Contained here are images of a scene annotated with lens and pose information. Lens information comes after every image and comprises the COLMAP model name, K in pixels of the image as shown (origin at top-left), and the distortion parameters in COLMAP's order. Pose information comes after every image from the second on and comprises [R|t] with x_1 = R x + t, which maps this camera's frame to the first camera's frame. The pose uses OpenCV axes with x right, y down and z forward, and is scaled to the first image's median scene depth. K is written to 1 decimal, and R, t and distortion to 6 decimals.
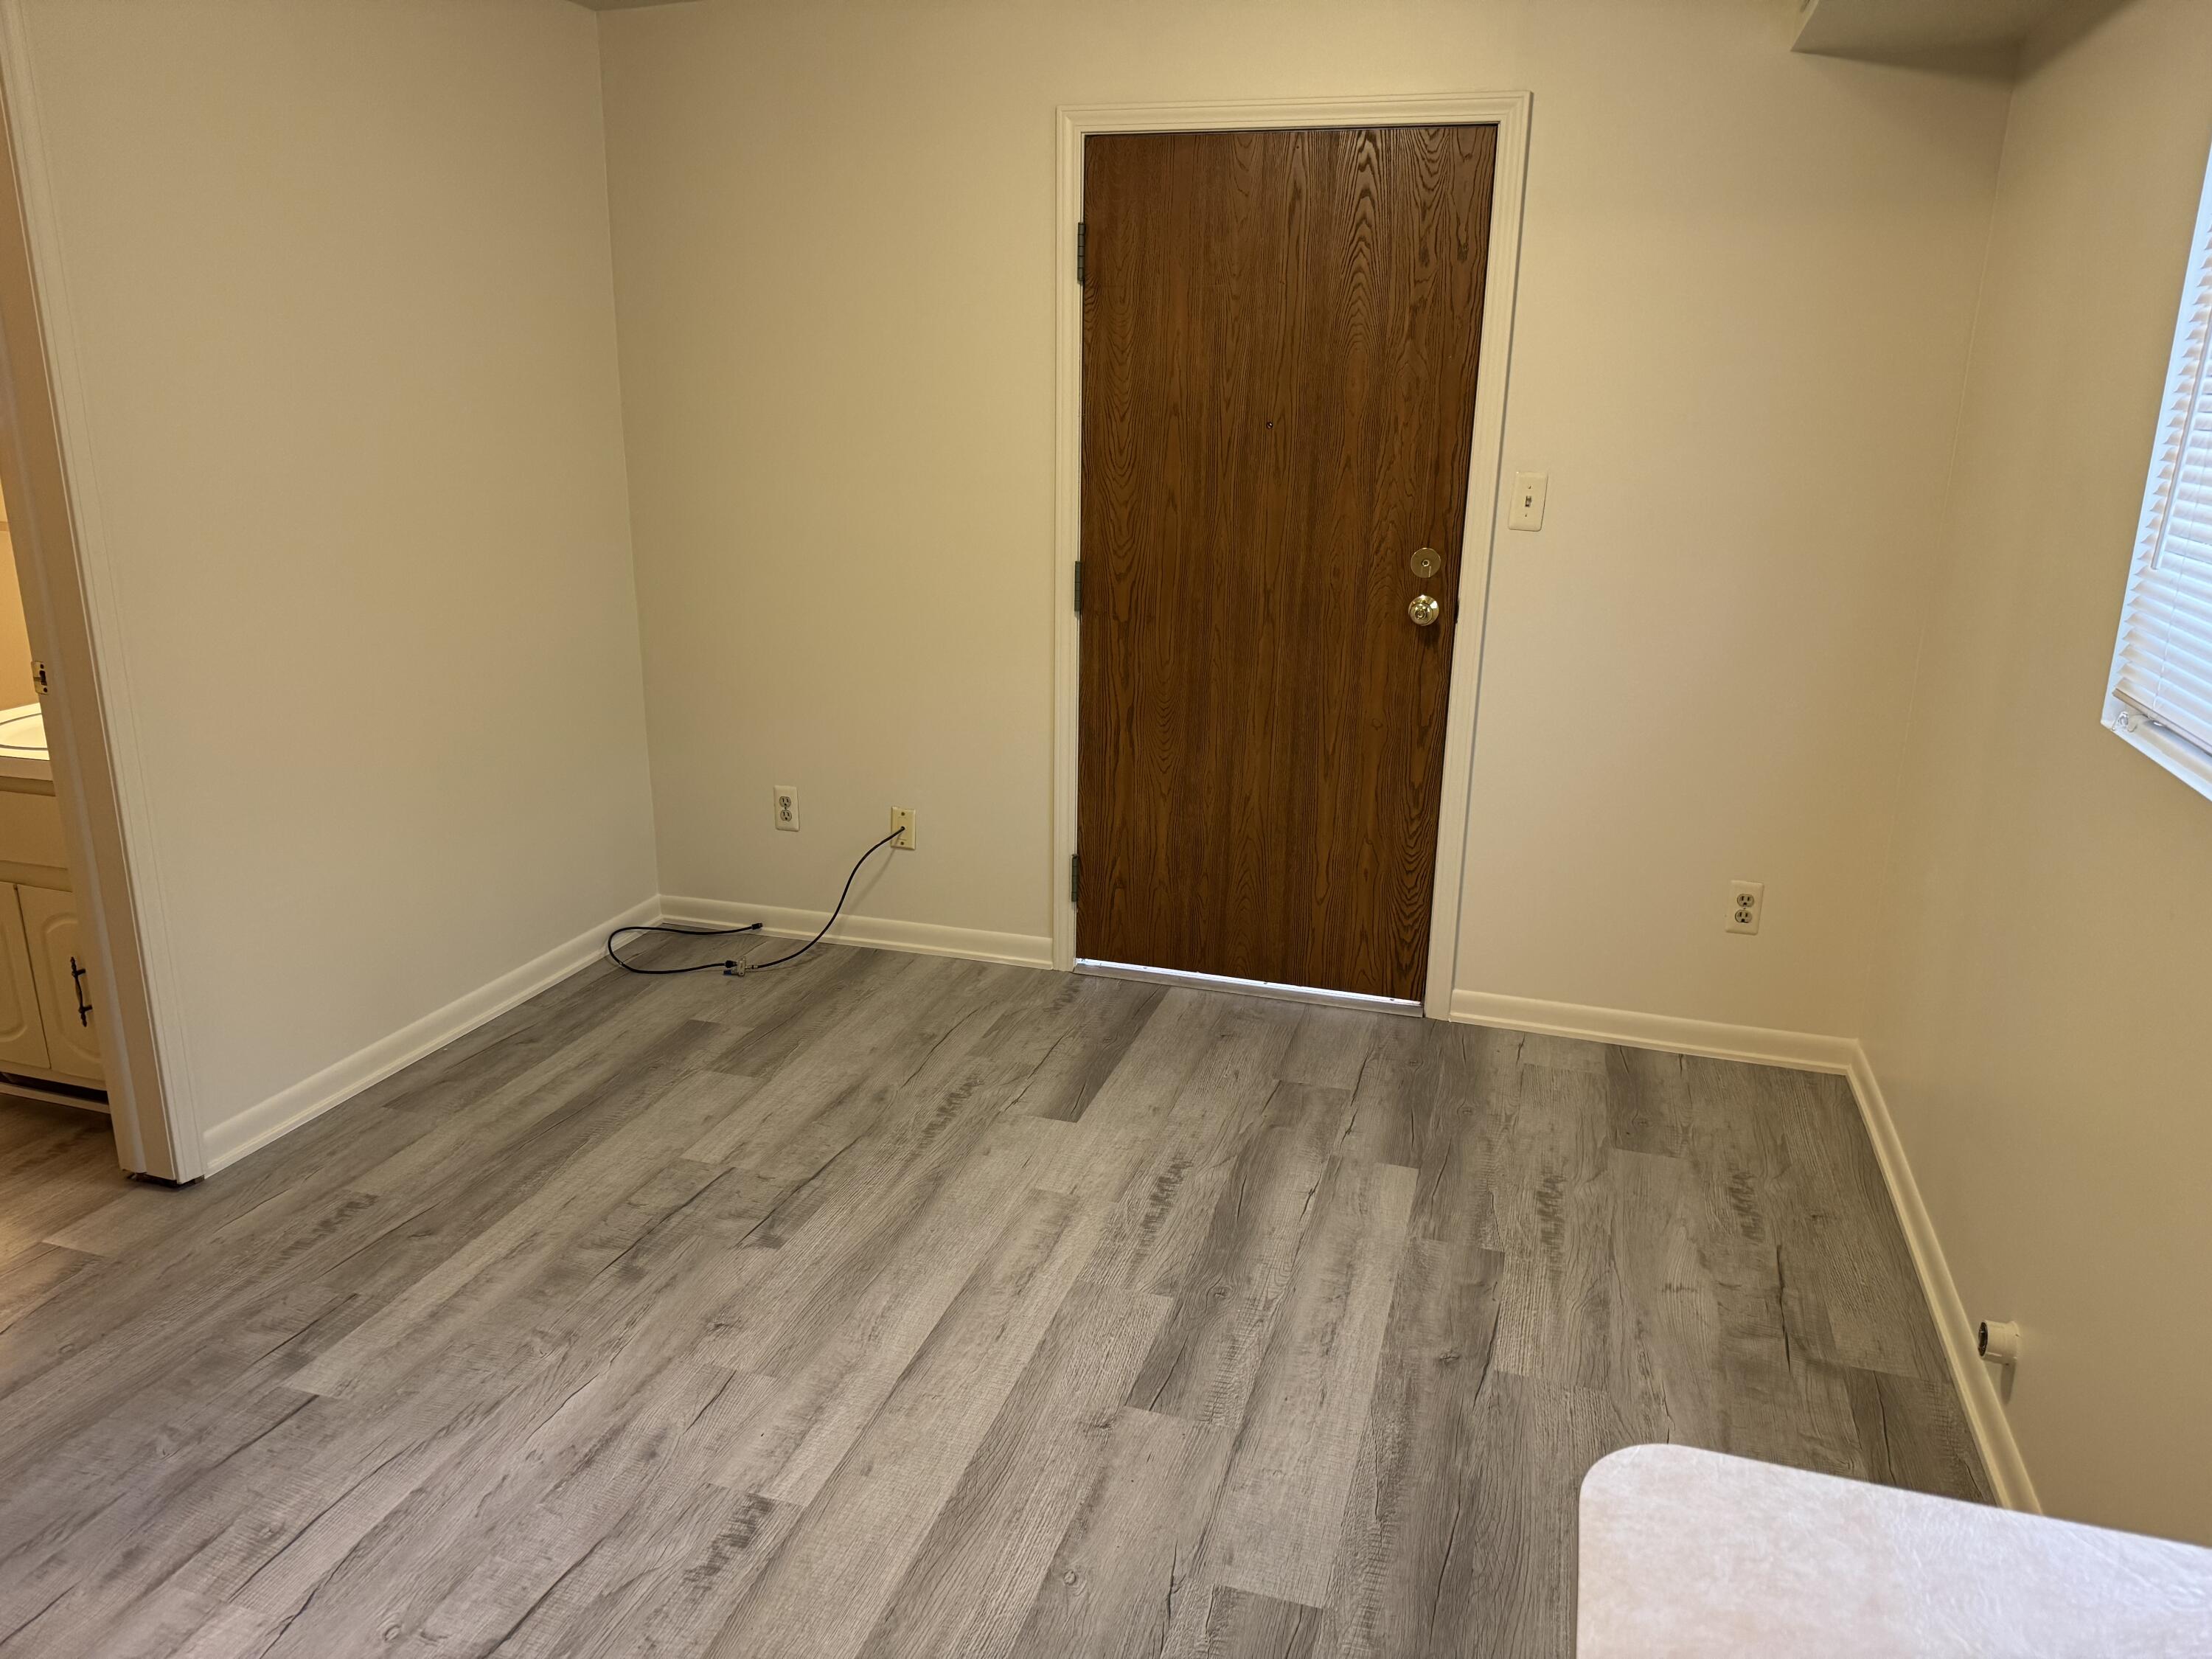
lens RADIAL K [[1558.8, 0, 1096.5], [0, 1558.8, 832.0], [0, 0, 1]] dist [0.168389, -0.350451]
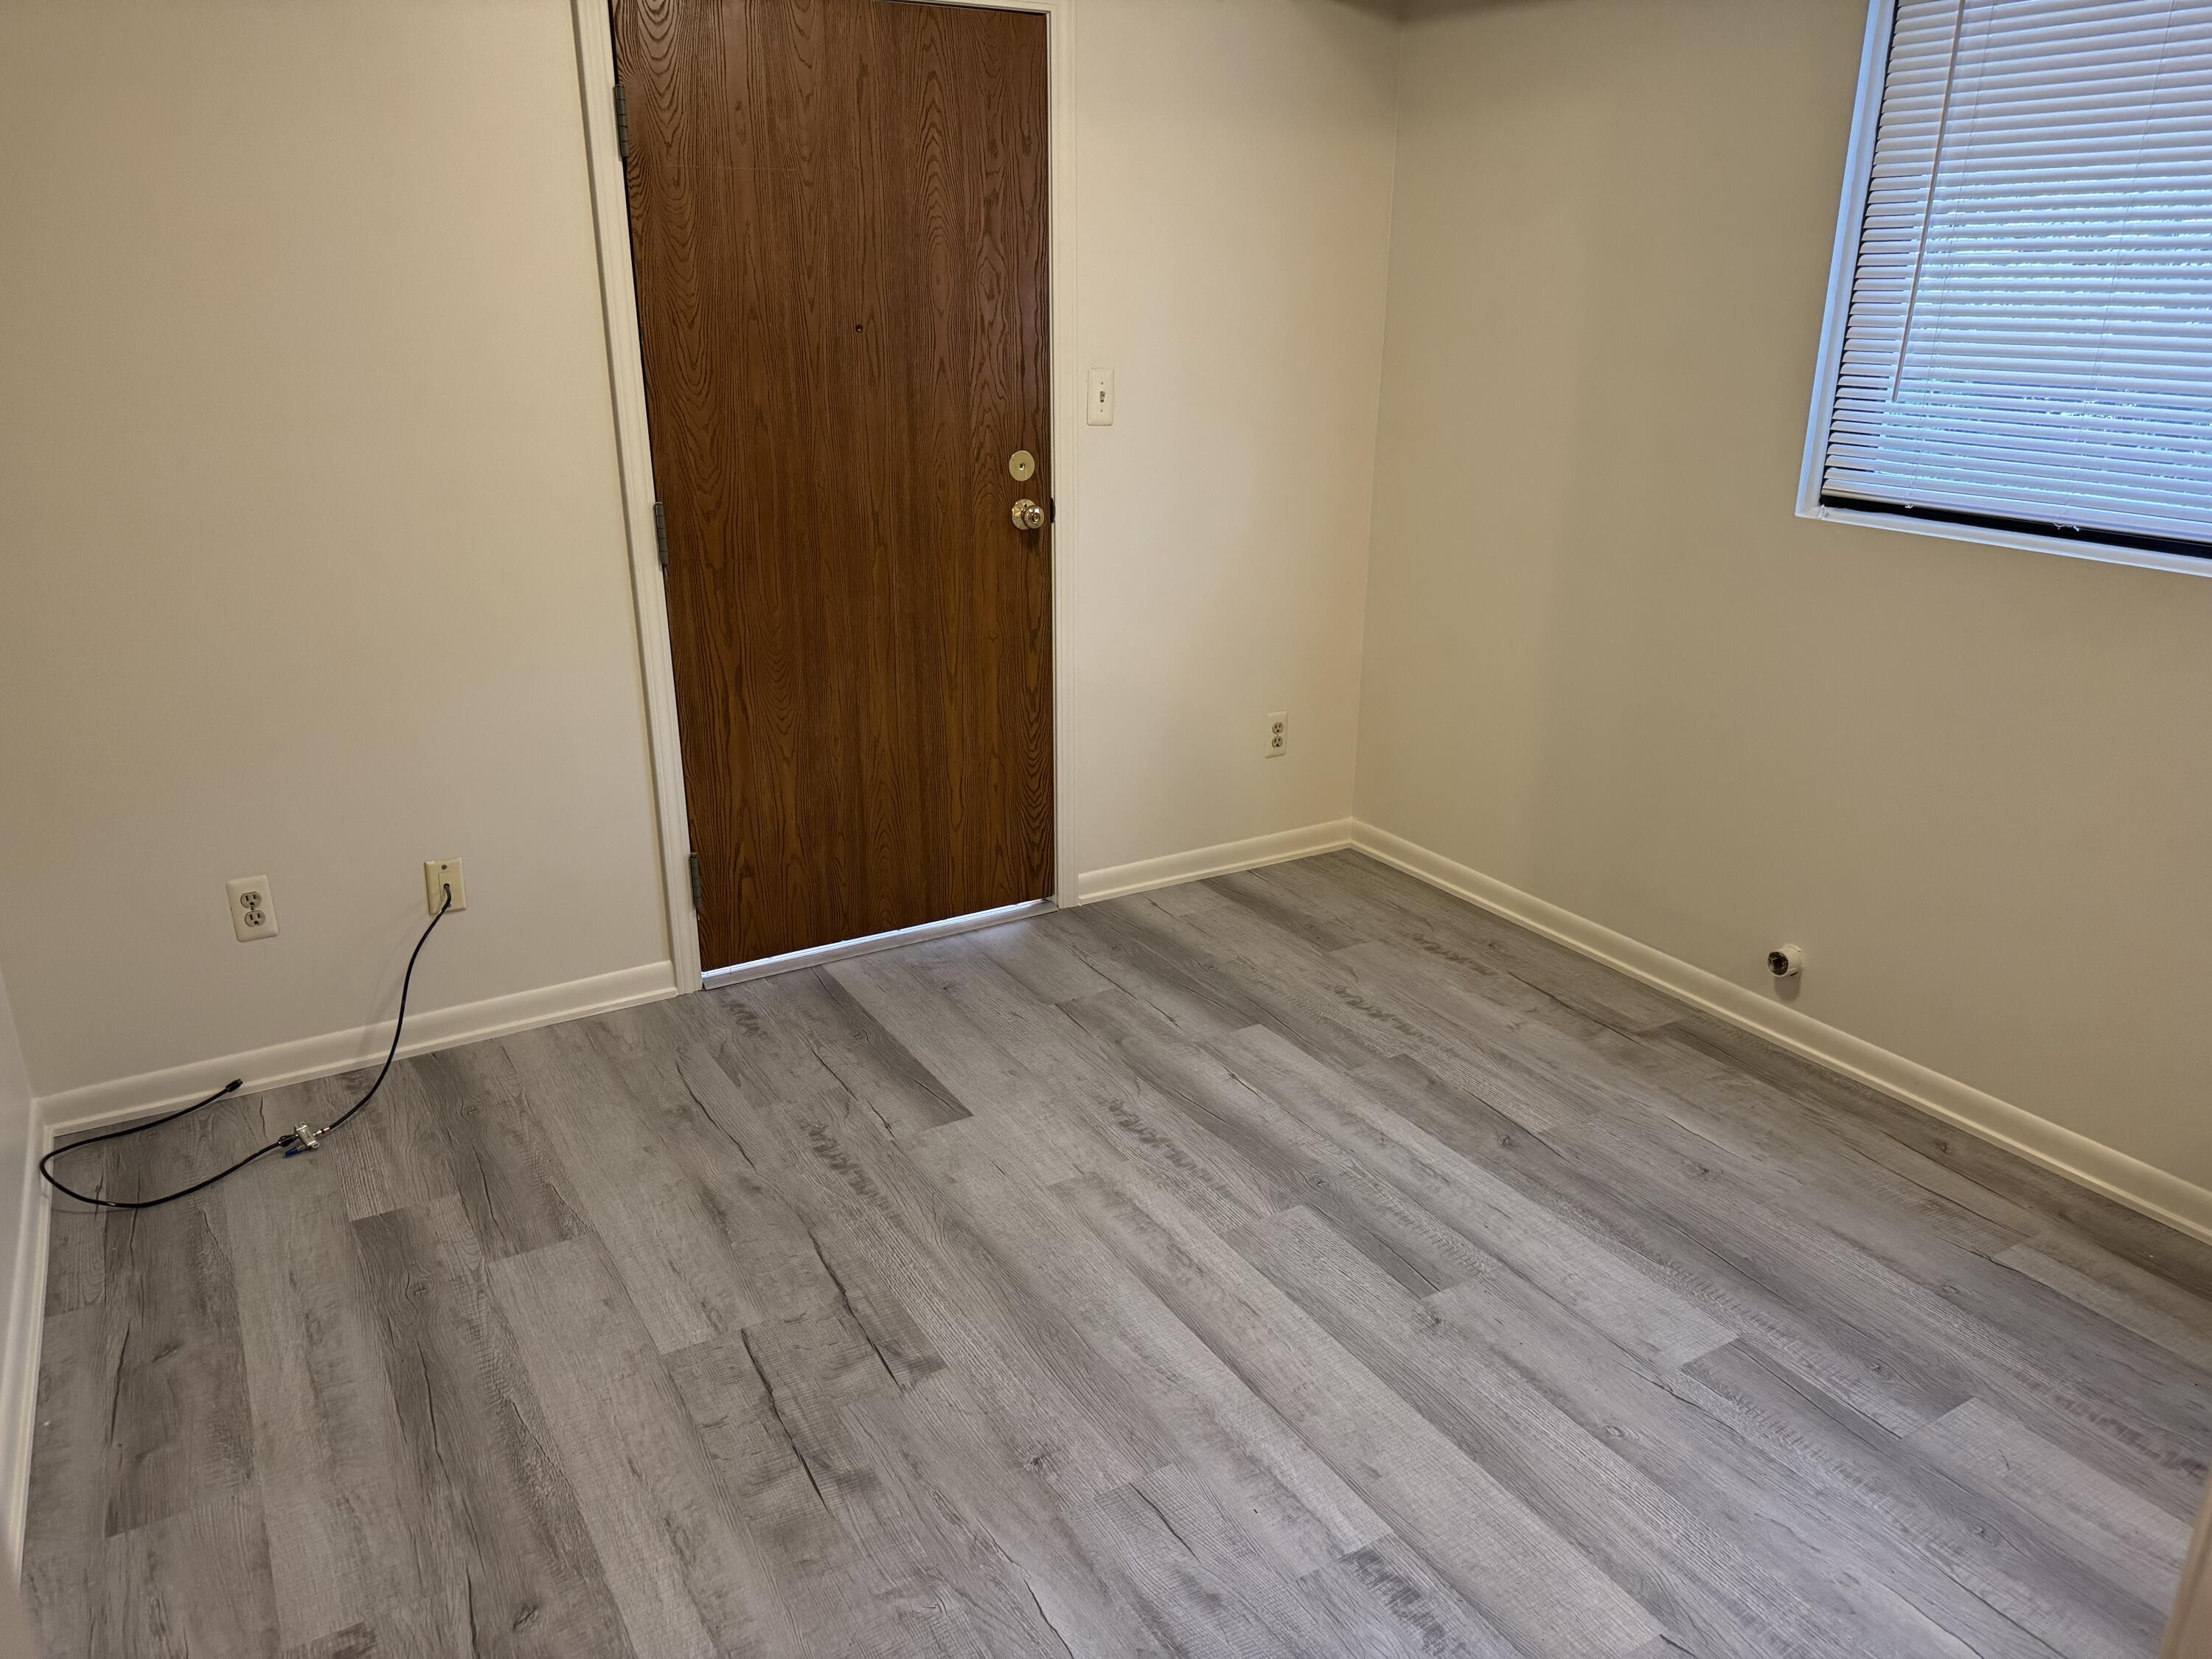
lens RADIAL K [[1558.8, 0, 1096.5], [0, 1558.8, 832.0], [0, 0, 1]] dist [0.168389, -0.350451]
pose [[0.669775, -0.260379, 0.695417, -0.513615], [0.216420, 0.964298, 0.152614, -0.089303], [-0.710327, 0.048285, 0.702214, 0.280487]]
